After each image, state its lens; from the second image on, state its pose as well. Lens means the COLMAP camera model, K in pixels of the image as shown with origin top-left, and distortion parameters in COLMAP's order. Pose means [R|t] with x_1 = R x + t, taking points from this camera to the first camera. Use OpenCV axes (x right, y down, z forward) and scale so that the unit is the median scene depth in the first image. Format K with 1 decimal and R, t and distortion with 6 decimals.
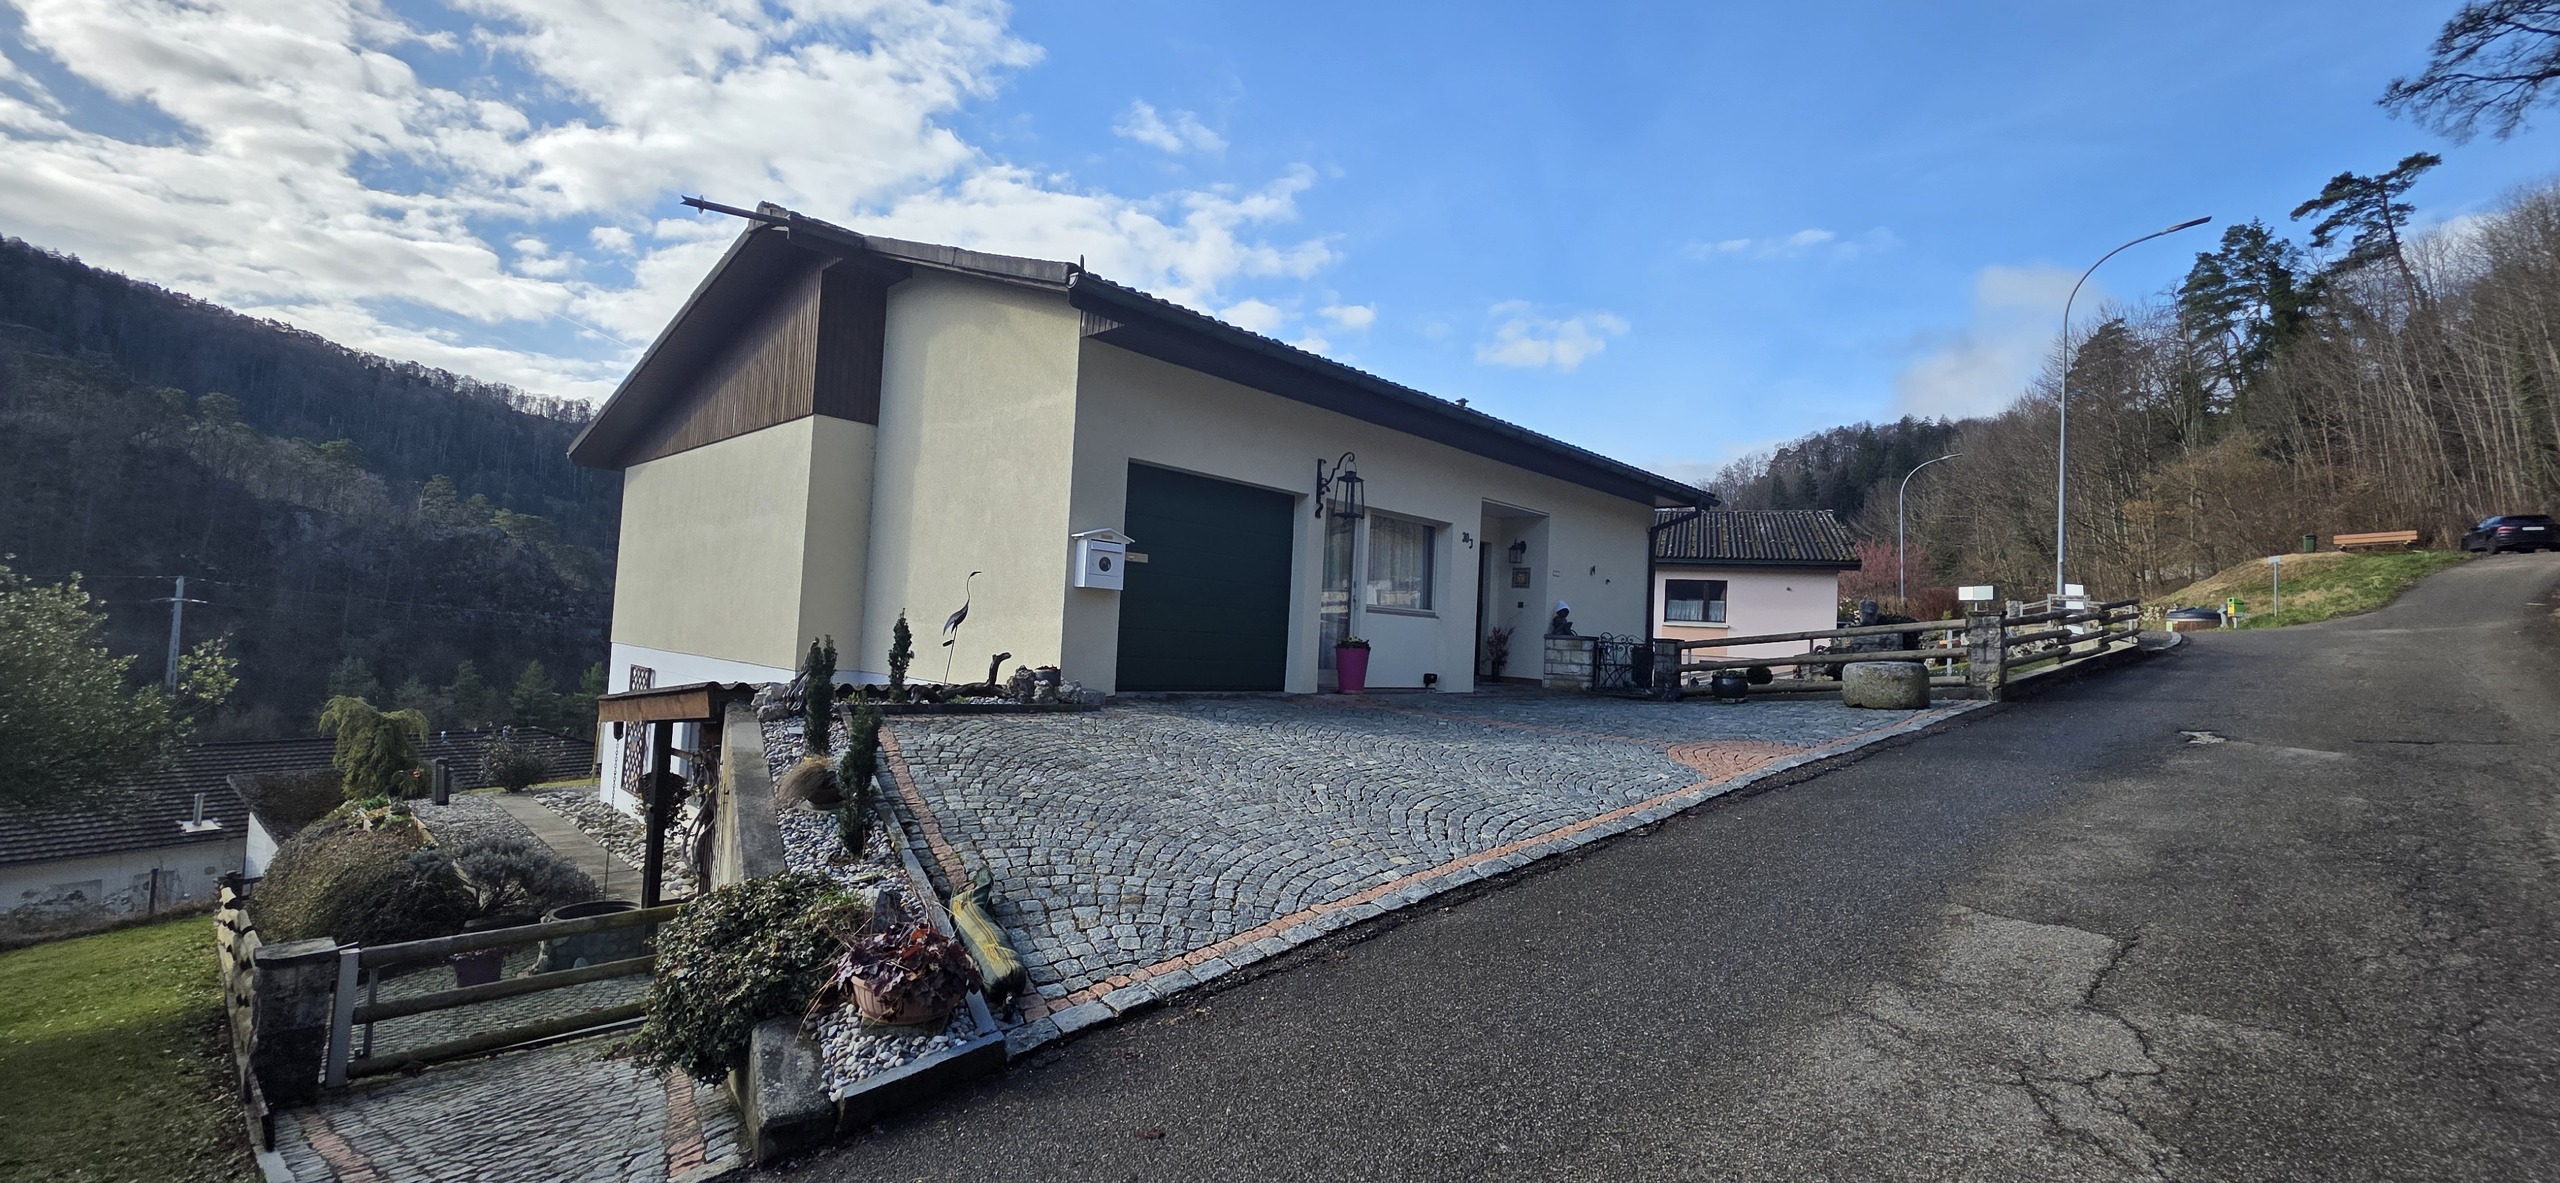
lens RADIAL K [[1023.7, 0, 1271.9], [0, 1023.7, 612.6], [0, 0, 1]] dist [0.001487, -0.000731]
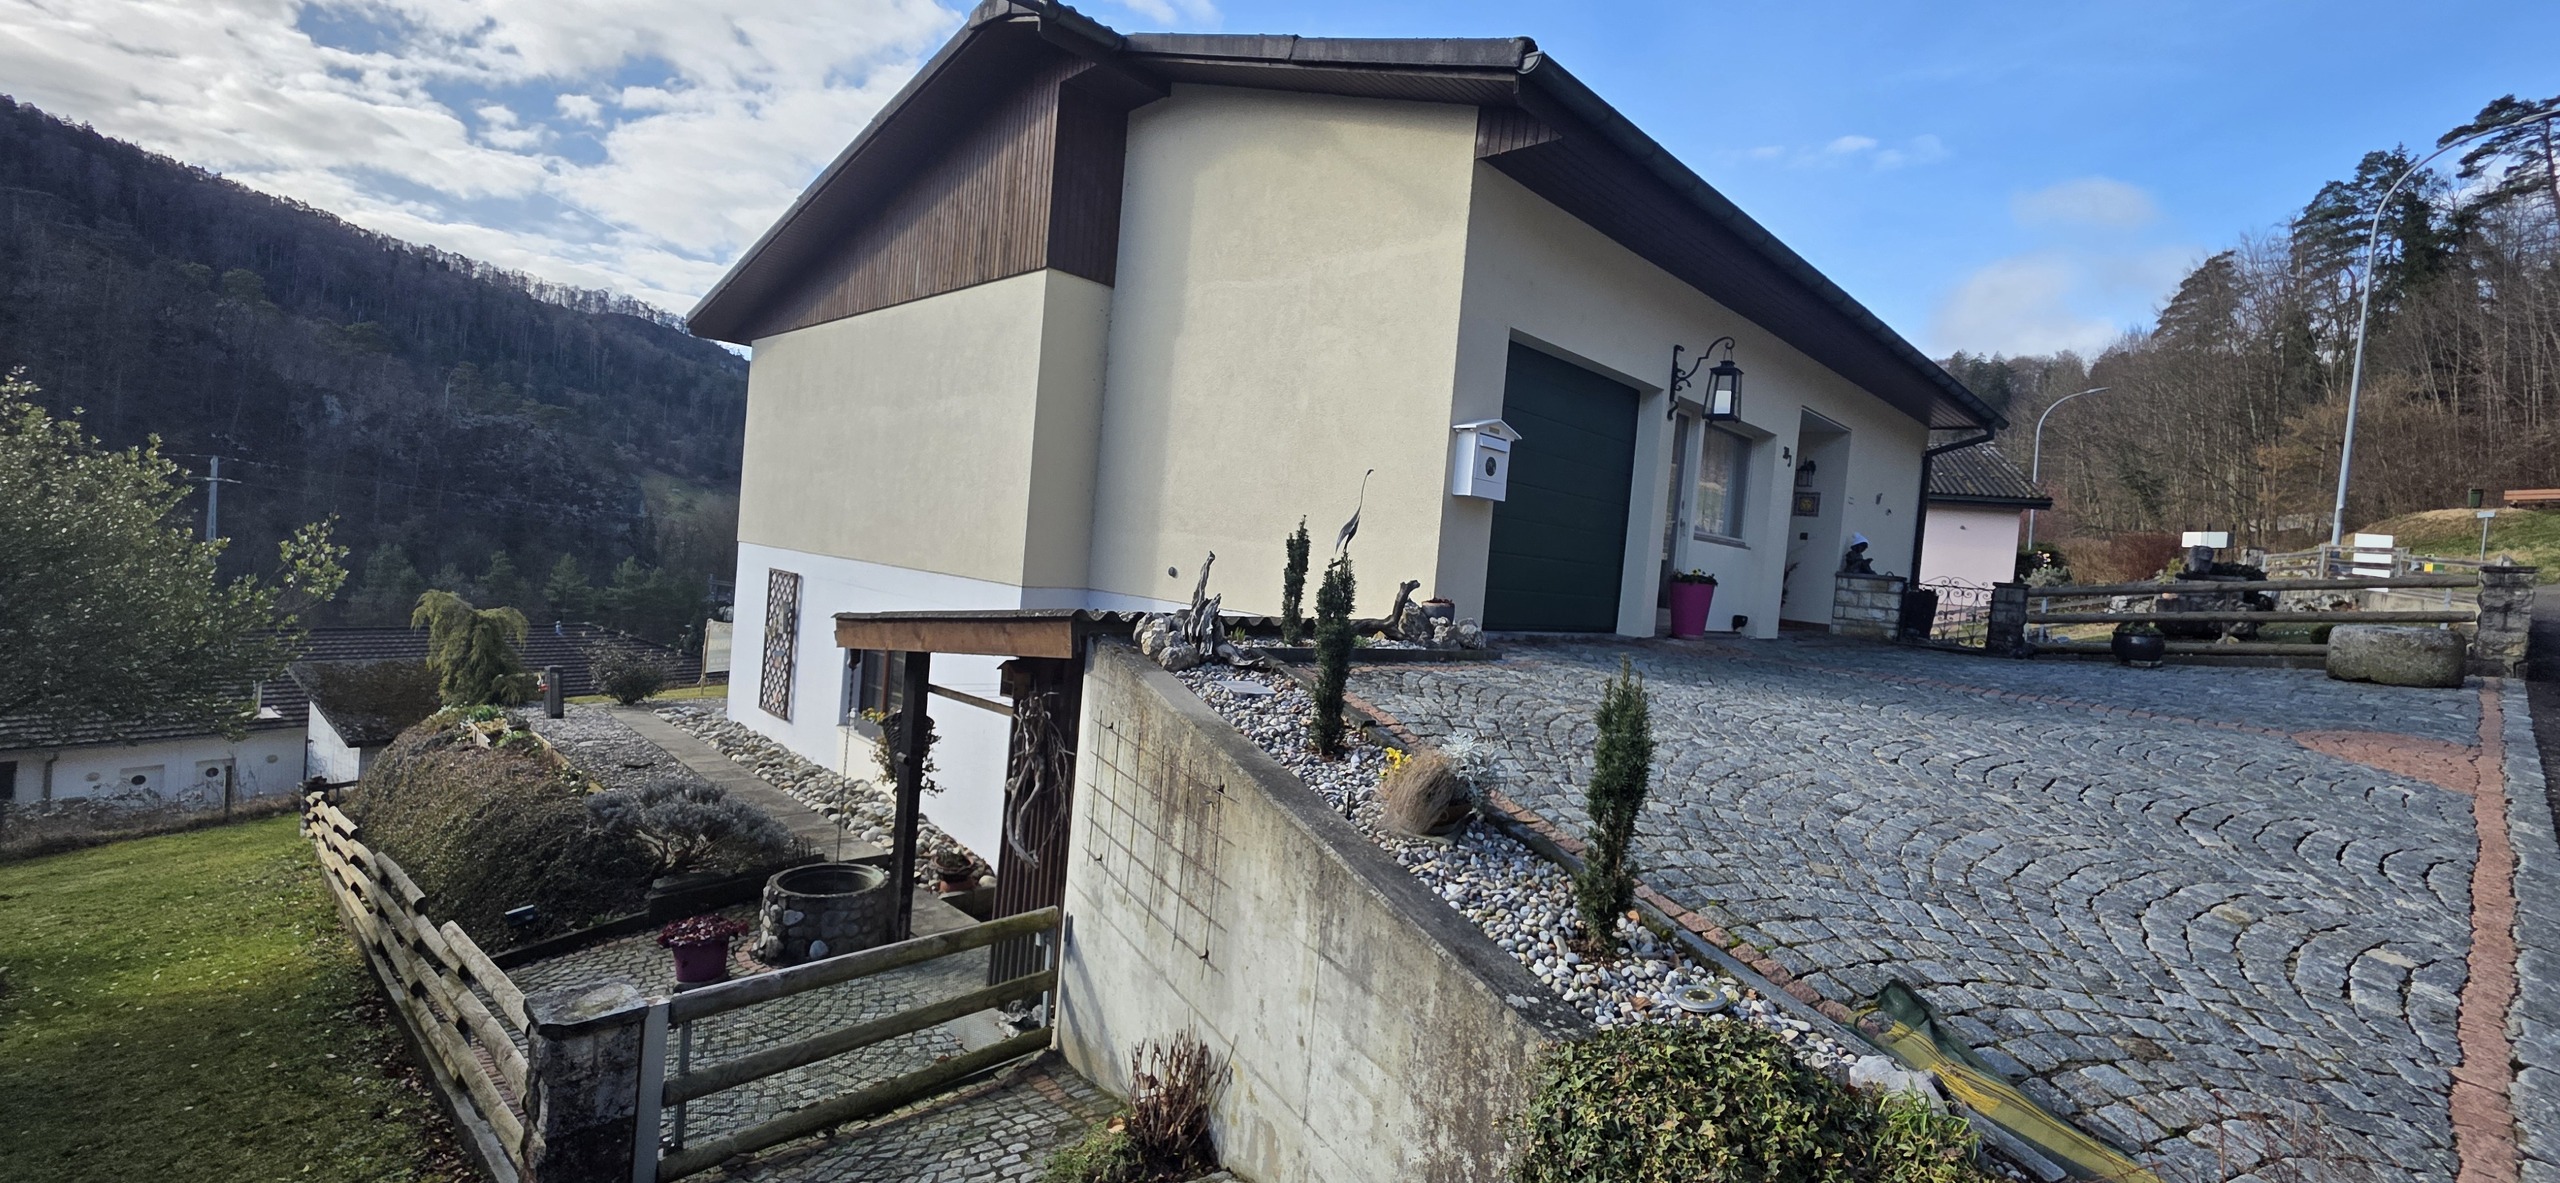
lens RADIAL K [[1023.7, 0, 1271.0], [0, 1023.7, 614.1], [0, 0, 1]] dist [0.001487, -0.000731]
pose [[0.999208, 0.037134, -0.014309, -0.163920], [-0.035856, 0.996064, 0.081060, 0.003382], [0.017263, -0.080482, 0.996607, 0.118920]]
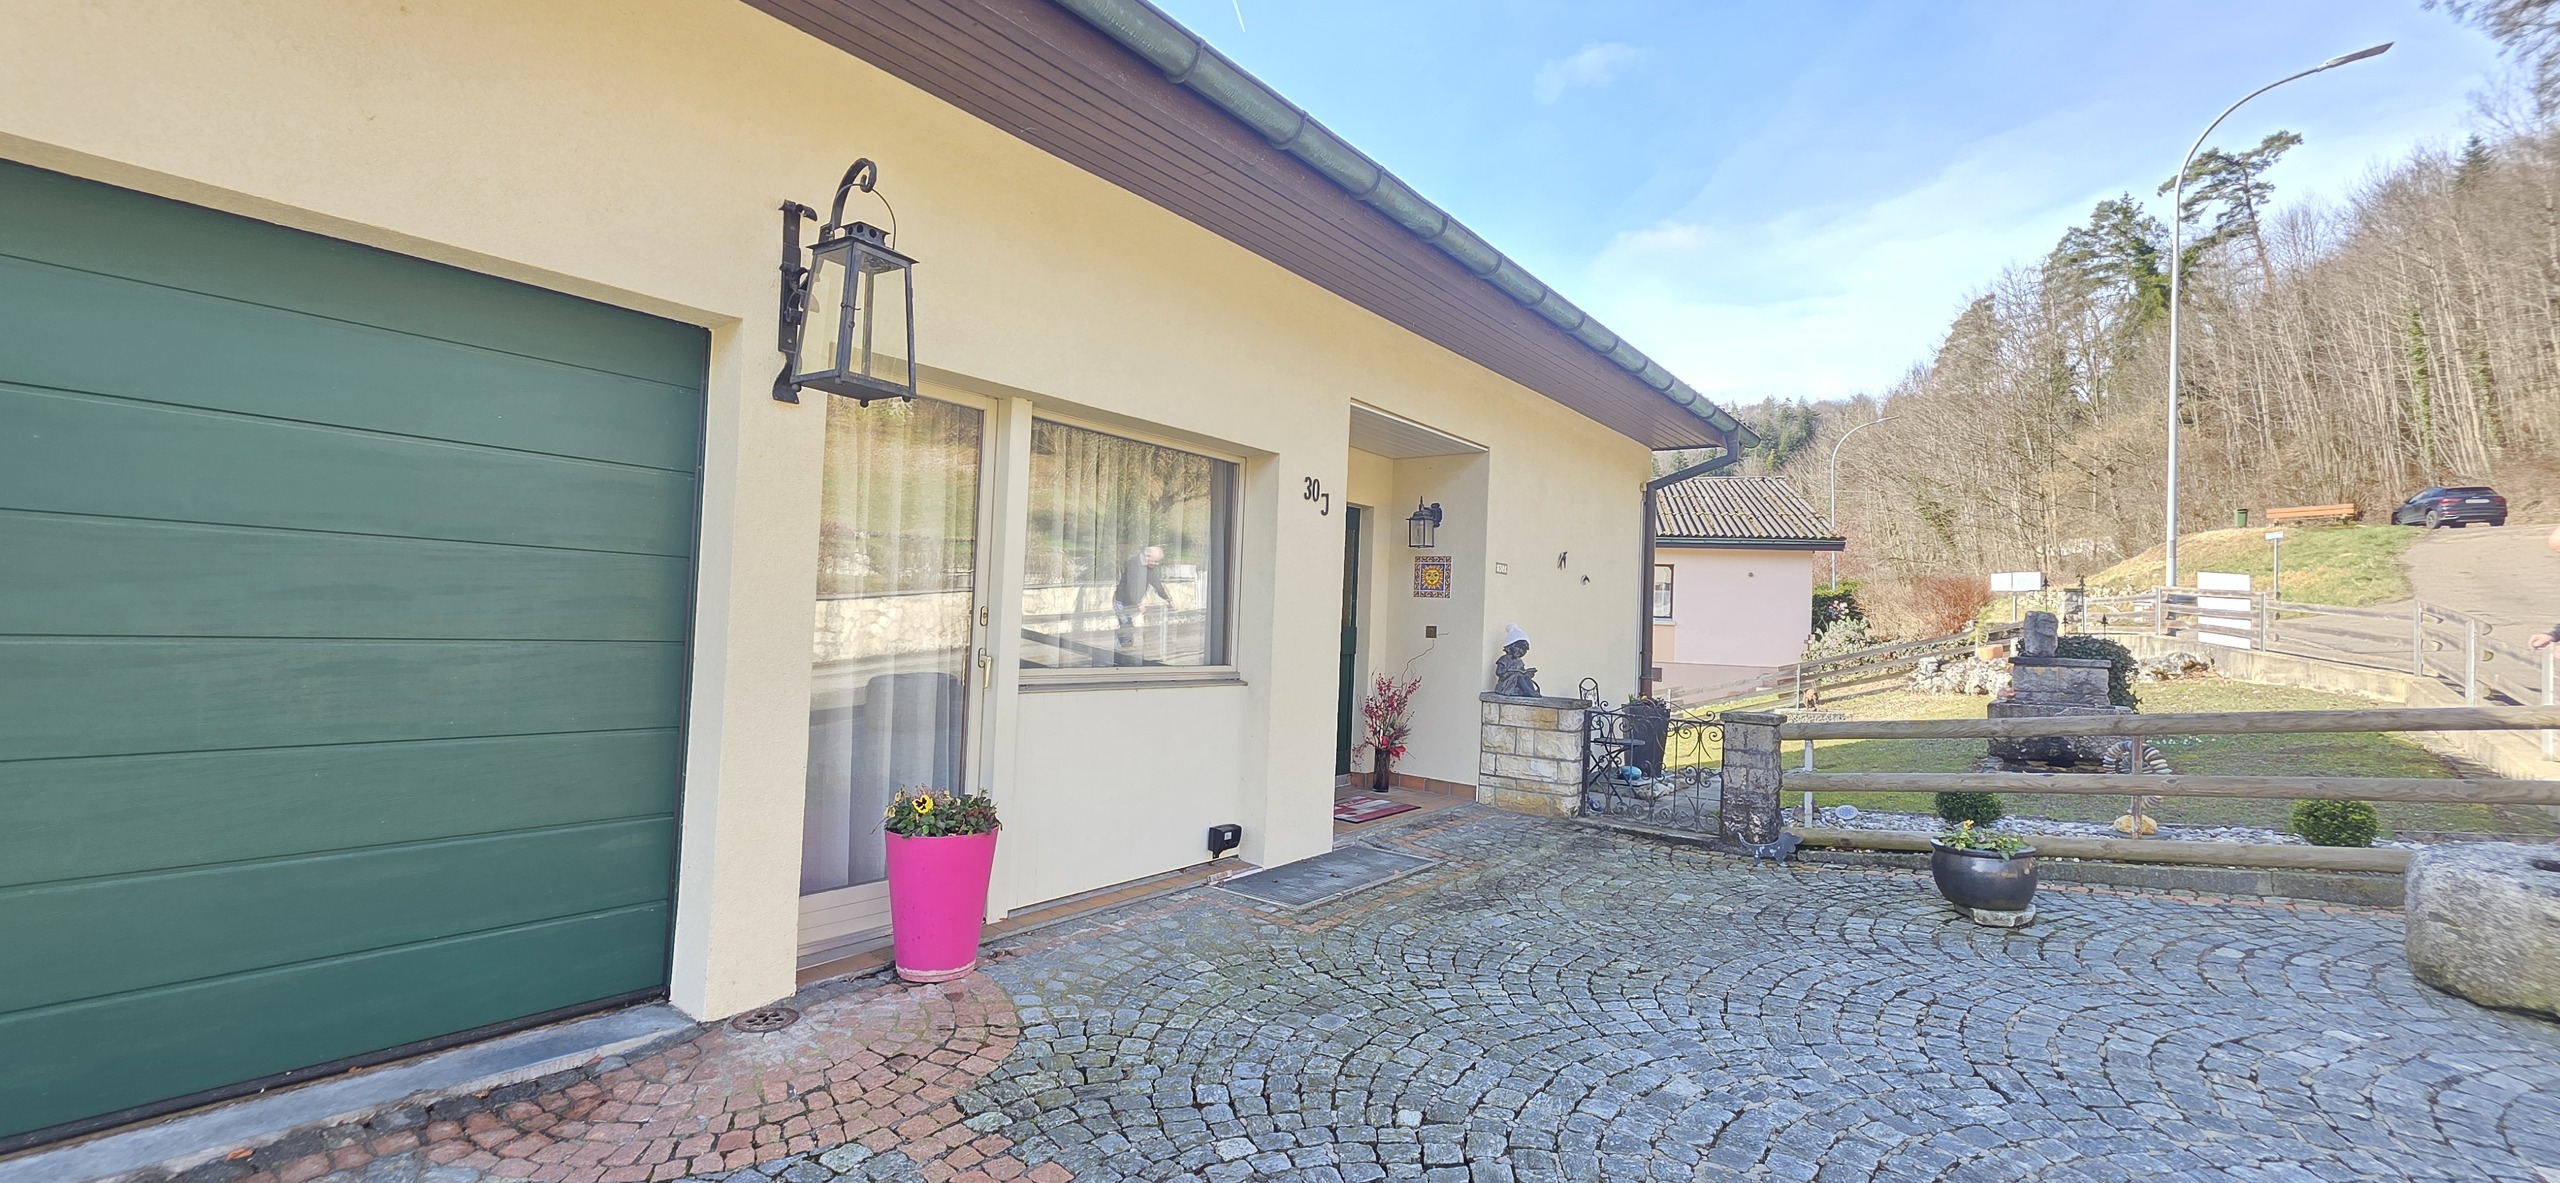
lens RADIAL K [[1023.7, 0, 1274.3], [0, 1023.7, 613.3], [0, 0, 1]] dist [0.001487, -0.000731]
pose [[0.993813, -0.009097, 0.110691, 0.098455], [0.006410, 0.999677, 0.024611, -0.025453], [-0.110879, -0.023749, 0.993550, 0.452025]]
